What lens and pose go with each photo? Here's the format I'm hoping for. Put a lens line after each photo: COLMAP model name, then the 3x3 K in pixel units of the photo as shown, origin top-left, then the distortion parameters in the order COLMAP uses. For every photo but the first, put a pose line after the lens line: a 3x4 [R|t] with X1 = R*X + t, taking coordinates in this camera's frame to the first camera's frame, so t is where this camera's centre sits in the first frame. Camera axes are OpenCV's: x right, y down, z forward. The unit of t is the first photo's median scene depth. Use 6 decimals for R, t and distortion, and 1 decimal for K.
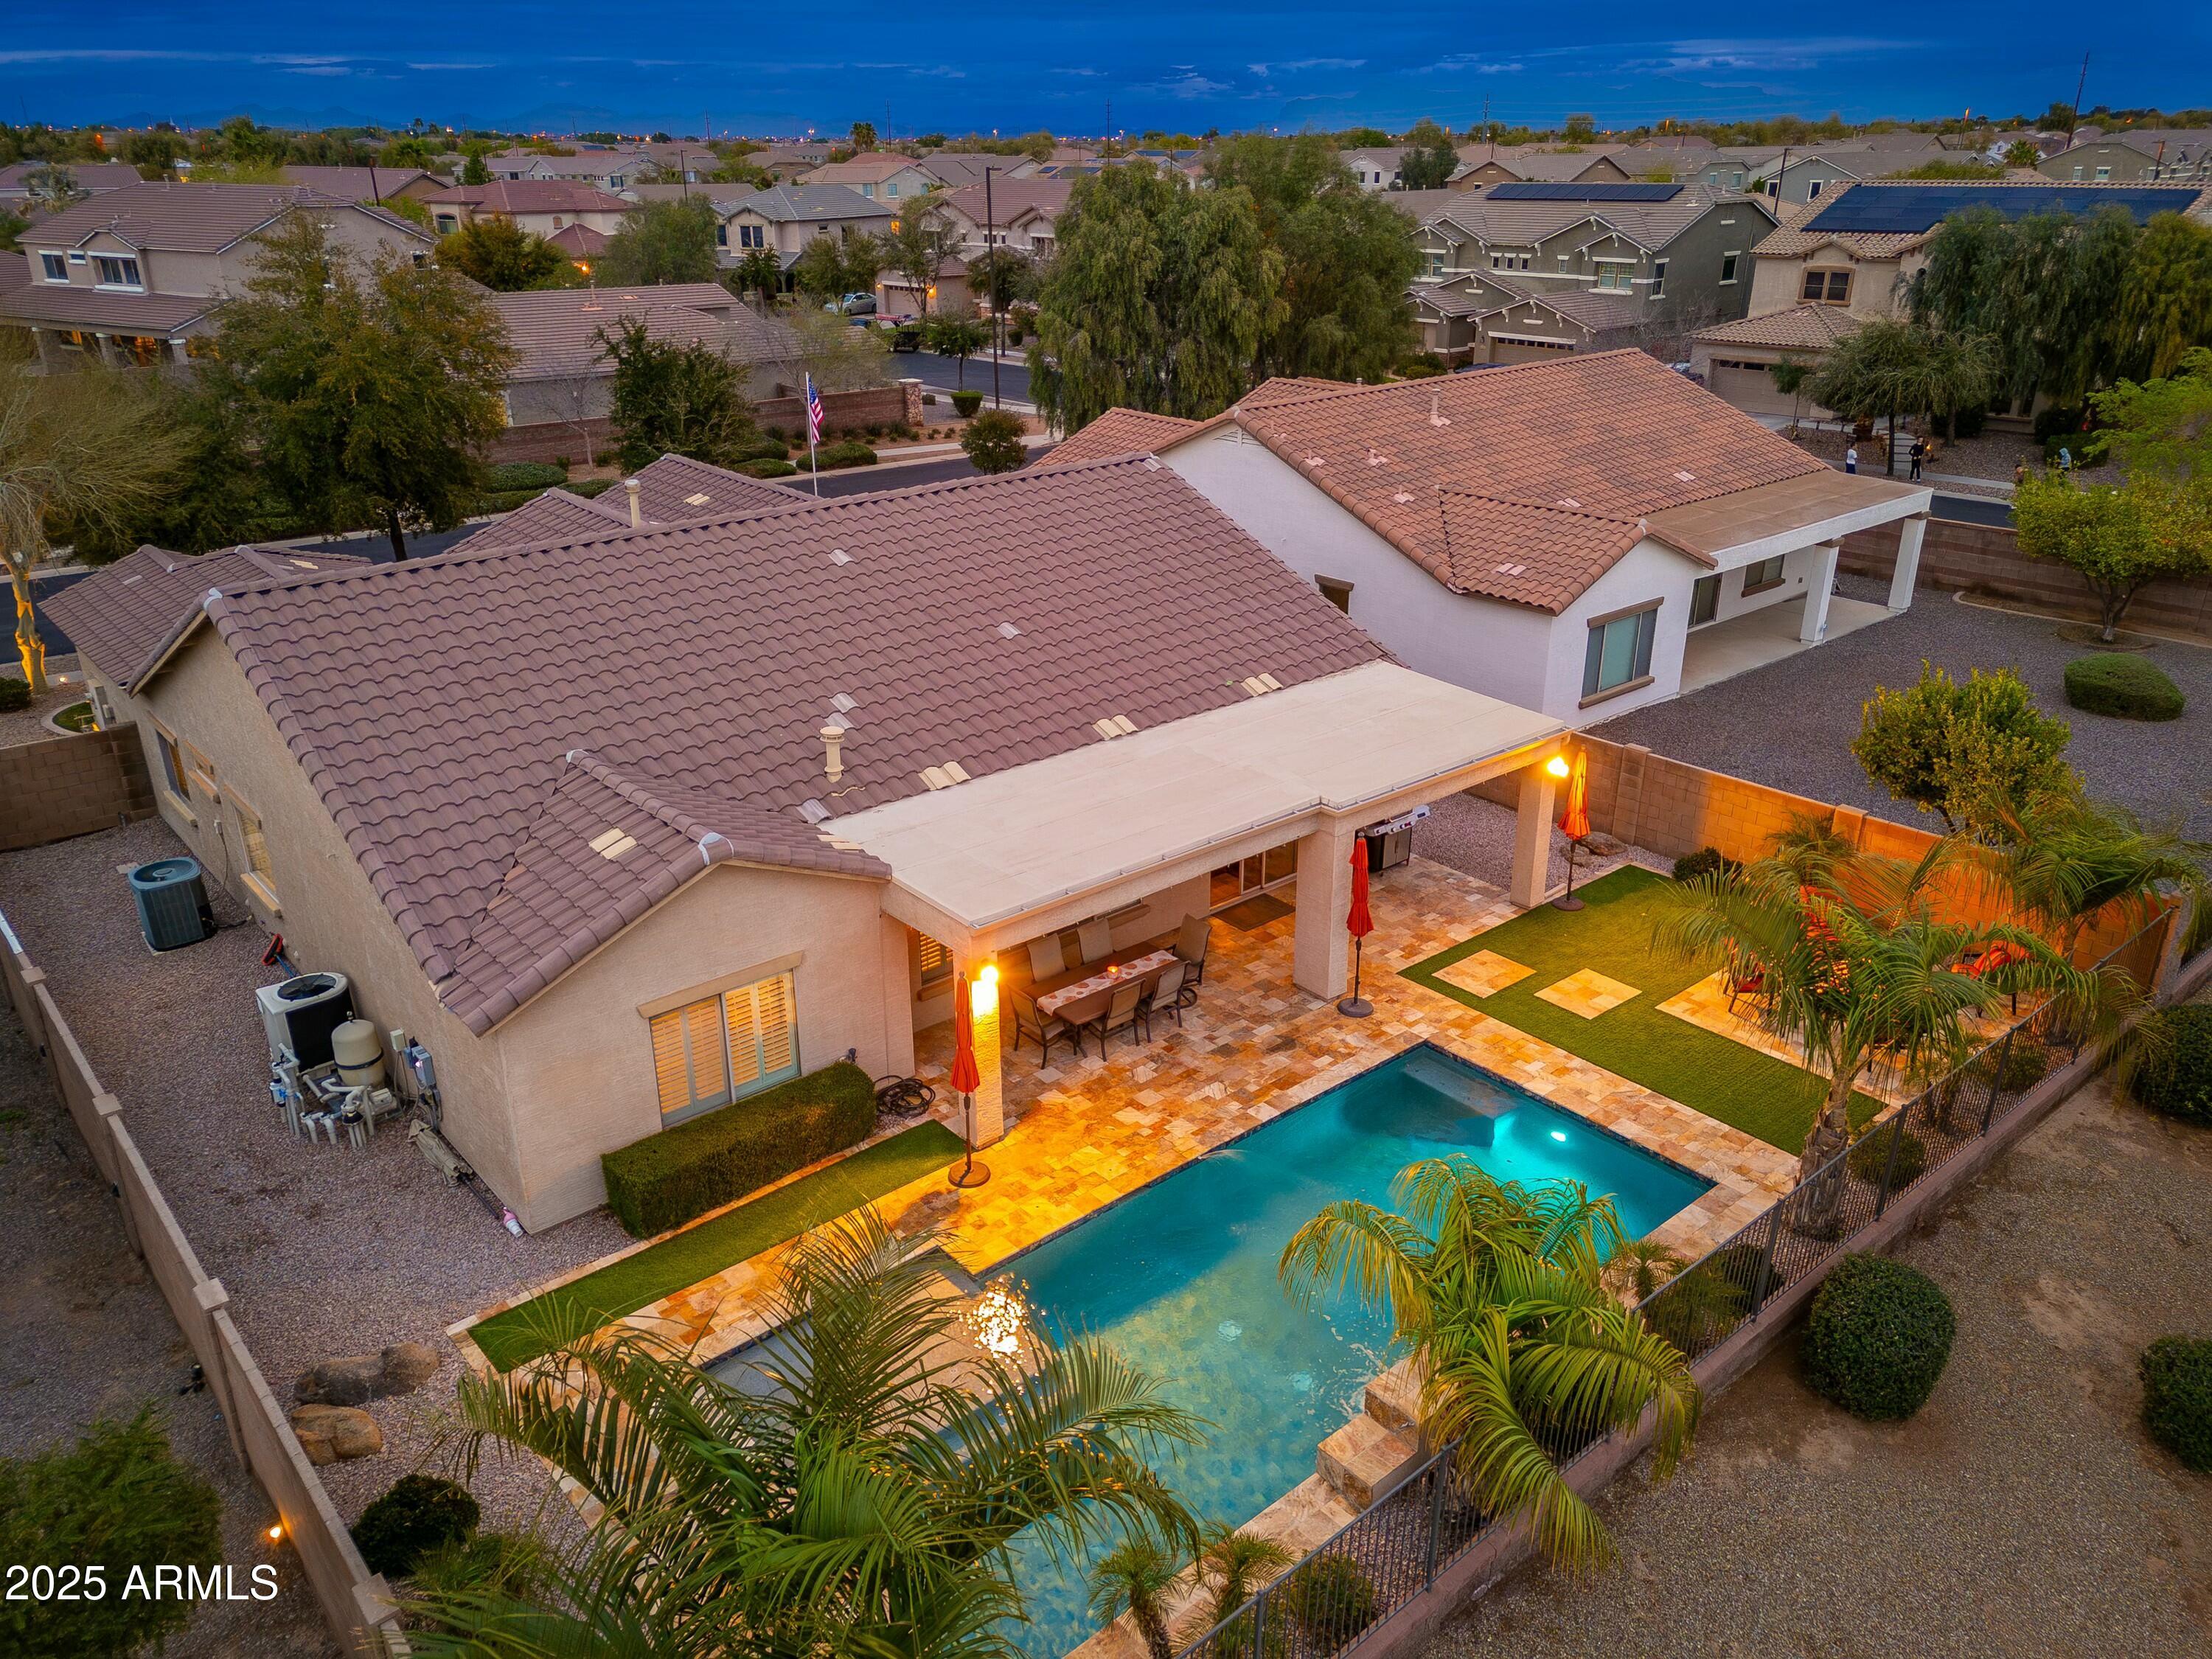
lens RADIAL K [[1630.3, 0, 1104.5], [0, 1630.3, 823.7], [0, 0, 1]] dist [0.088203, -0.048438]
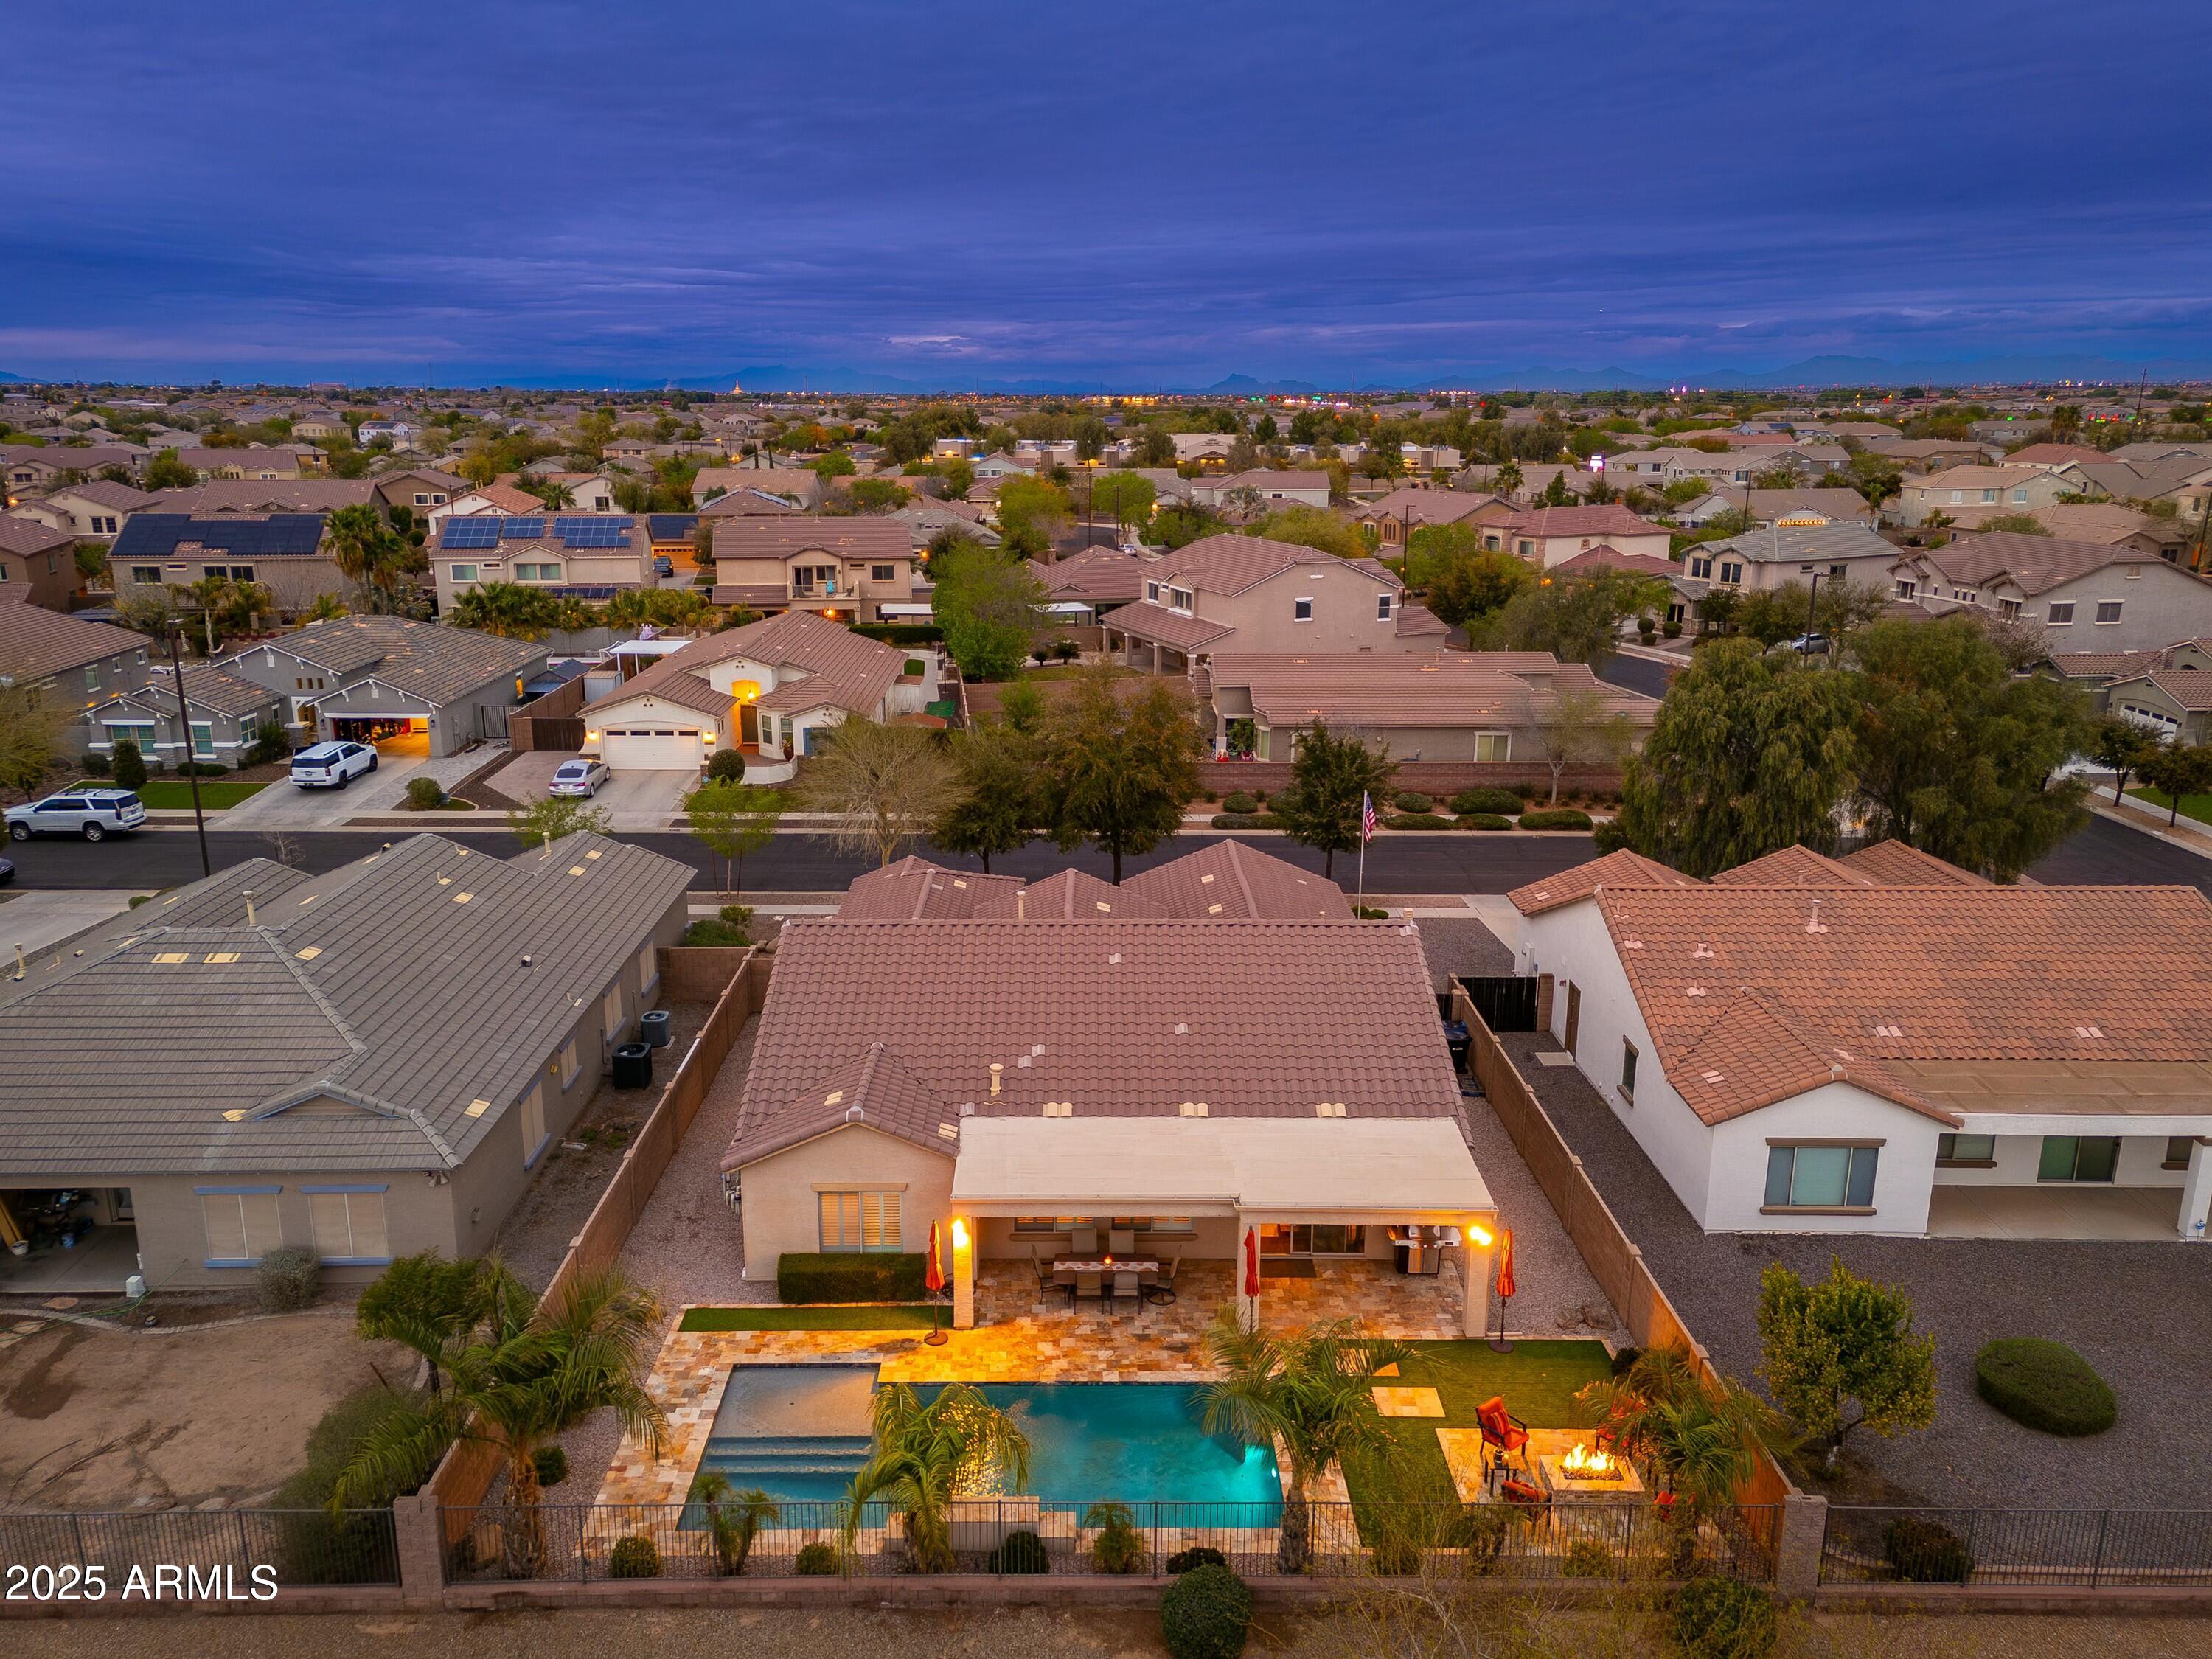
lens RADIAL K [[1630.3, 0, 1054.8], [0, 1630.3, 770.6], [0, 0, 1]] dist [0.088203, -0.048438]
pose [[0.756981, 0.145370, -0.637062, 0.644135], [-0.249075, 0.965526, -0.075638, -0.167110], [0.604104, 0.215933, 0.767093, -0.252072]]
